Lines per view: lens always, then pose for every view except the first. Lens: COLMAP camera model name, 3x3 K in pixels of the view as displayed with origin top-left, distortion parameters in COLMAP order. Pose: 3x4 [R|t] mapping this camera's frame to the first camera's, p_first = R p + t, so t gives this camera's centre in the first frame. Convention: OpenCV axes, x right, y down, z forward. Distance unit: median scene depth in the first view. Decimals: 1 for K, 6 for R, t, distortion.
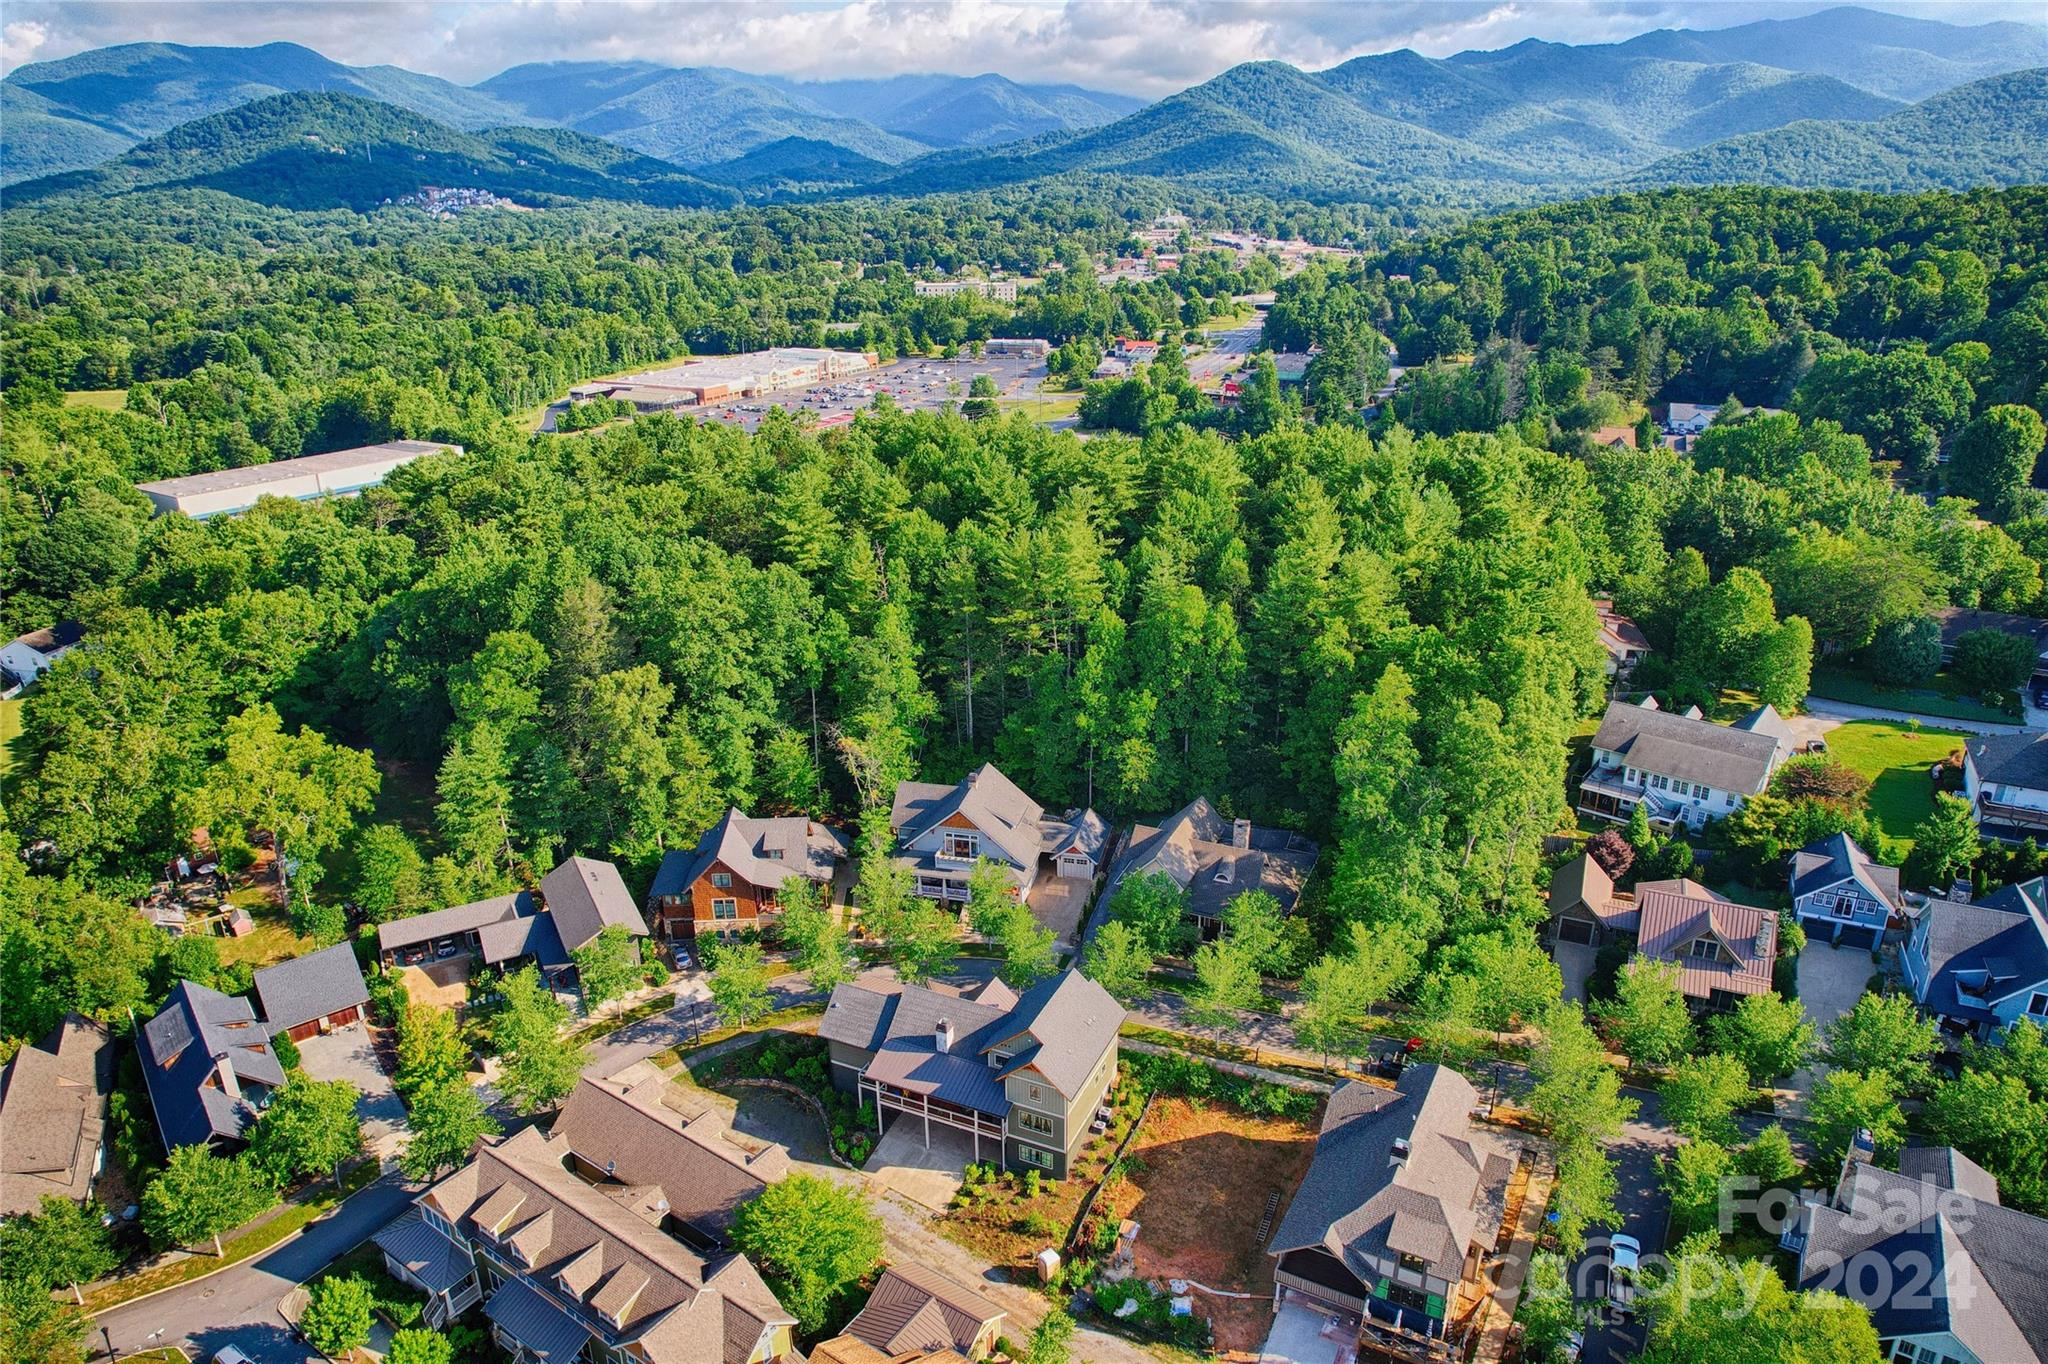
lens RADIAL K [[1321.7, 0, 1028.5], [0, 1321.7, 701.6], [0, 0, 1]] dist [-0.074163, 0.068010]
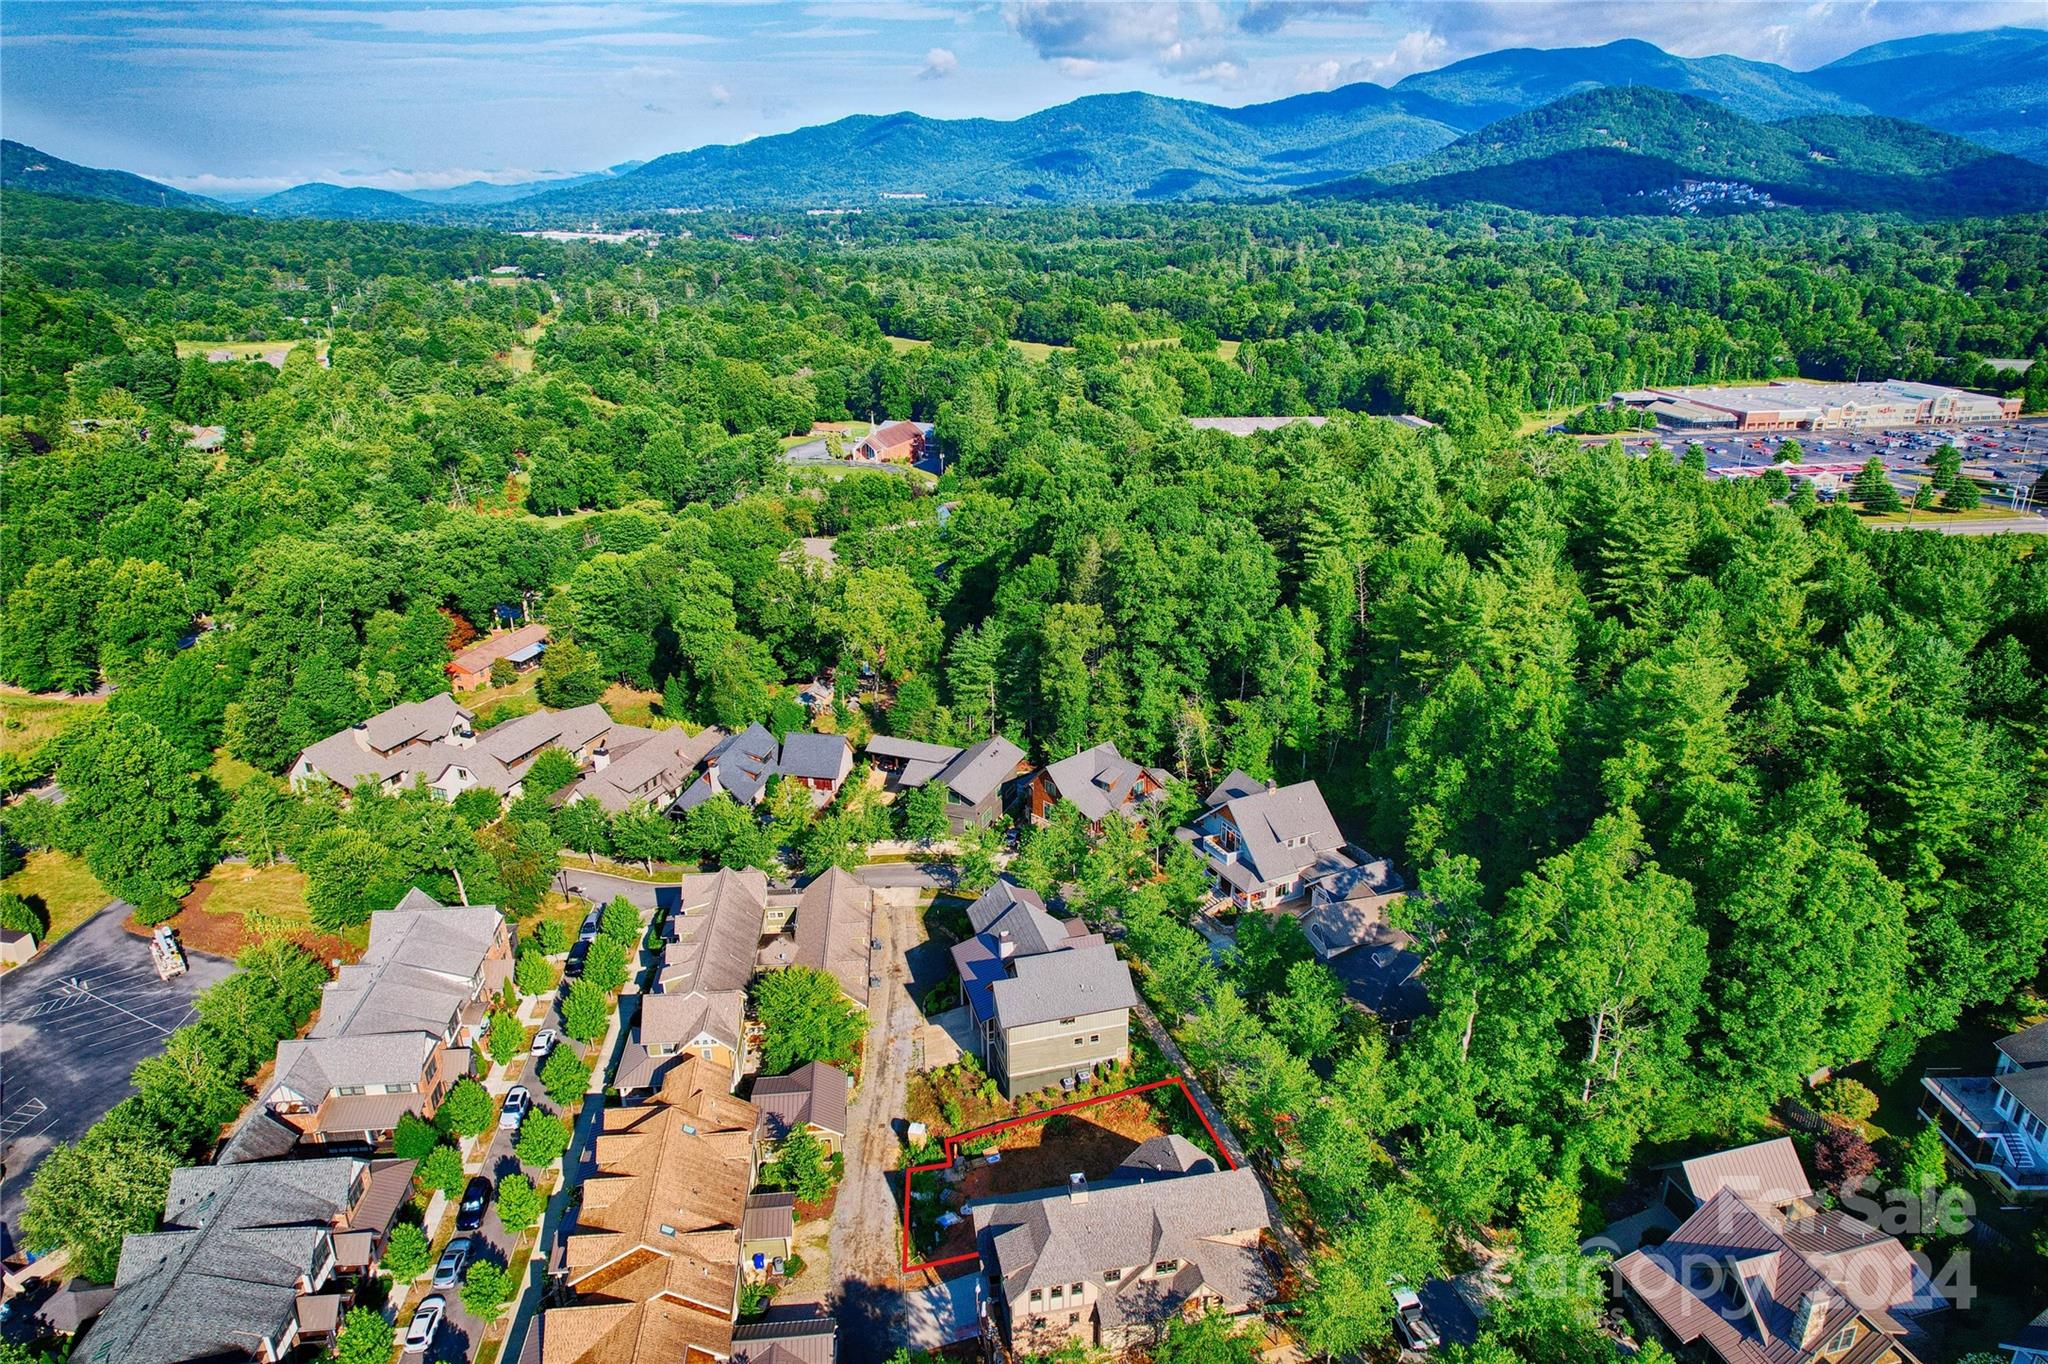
lens RADIAL K [[1321.7, 0, 1031.7], [0, 1321.7, 694.9], [0, 0, 1]] dist [-0.074163, 0.068010]
pose [[0.640713, 0.285412, -0.712760, 0.563778], [-0.284316, 0.950540, 0.125050, -0.086045], [0.713198, 0.122528, 0.690171, 0.145190]]
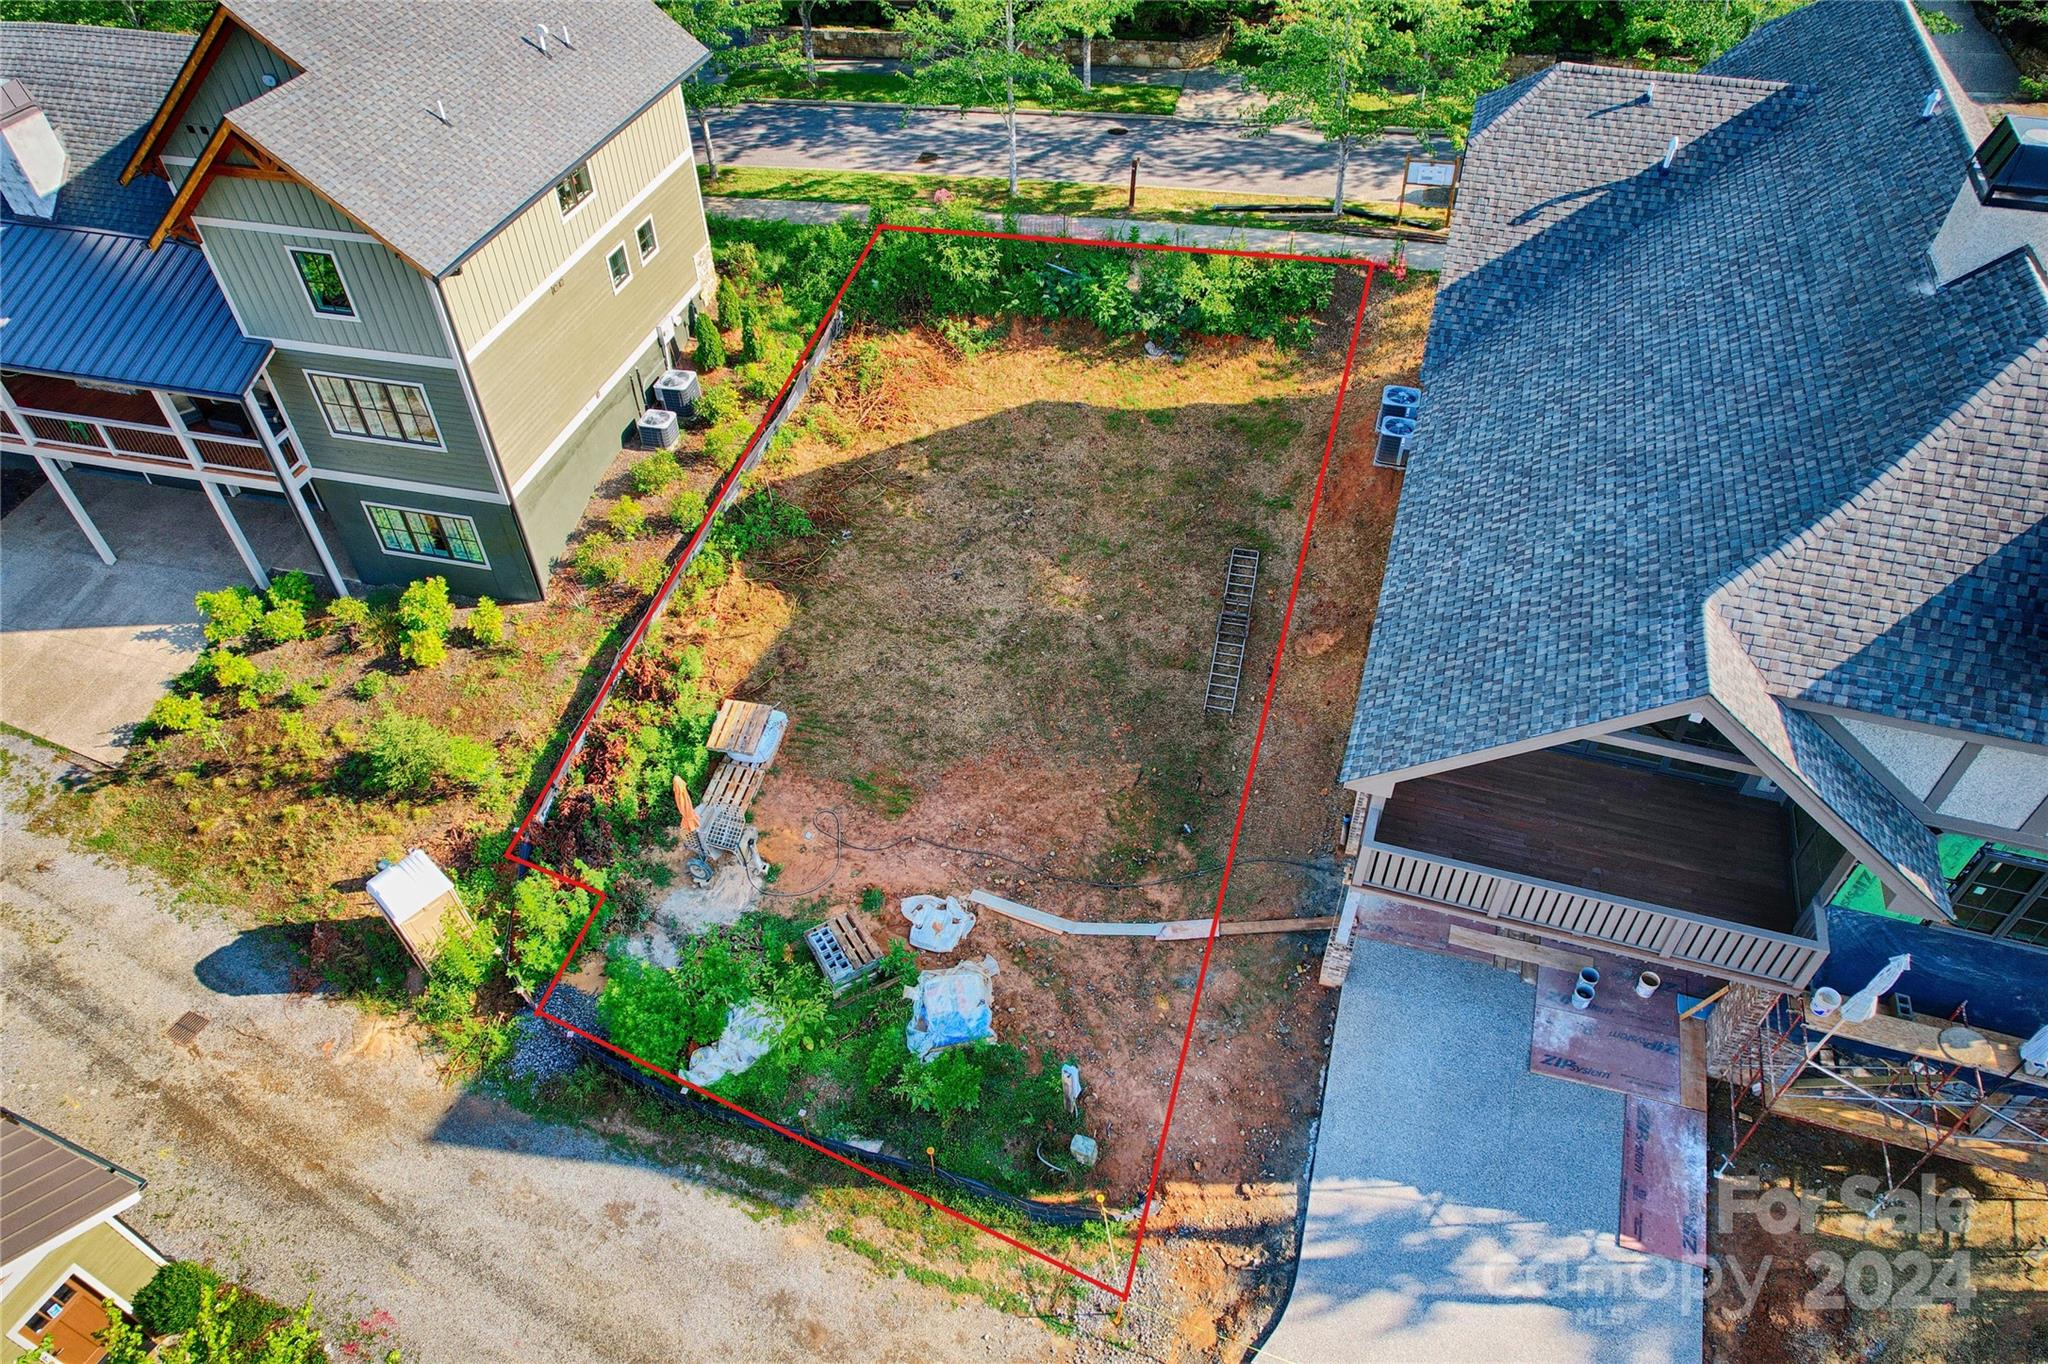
lens RADIAL K [[1321.7, 0, 1031.4], [0, 1321.7, 702.8], [0, 0, 1]] dist [-0.074163, 0.068010]
pose [[0.983018, -0.131284, 0.128219, 0.072452], [0.072386, 0.919456, 0.386472, 0.212343], [-0.168629, -0.370627, 0.913345, 0.532376]]
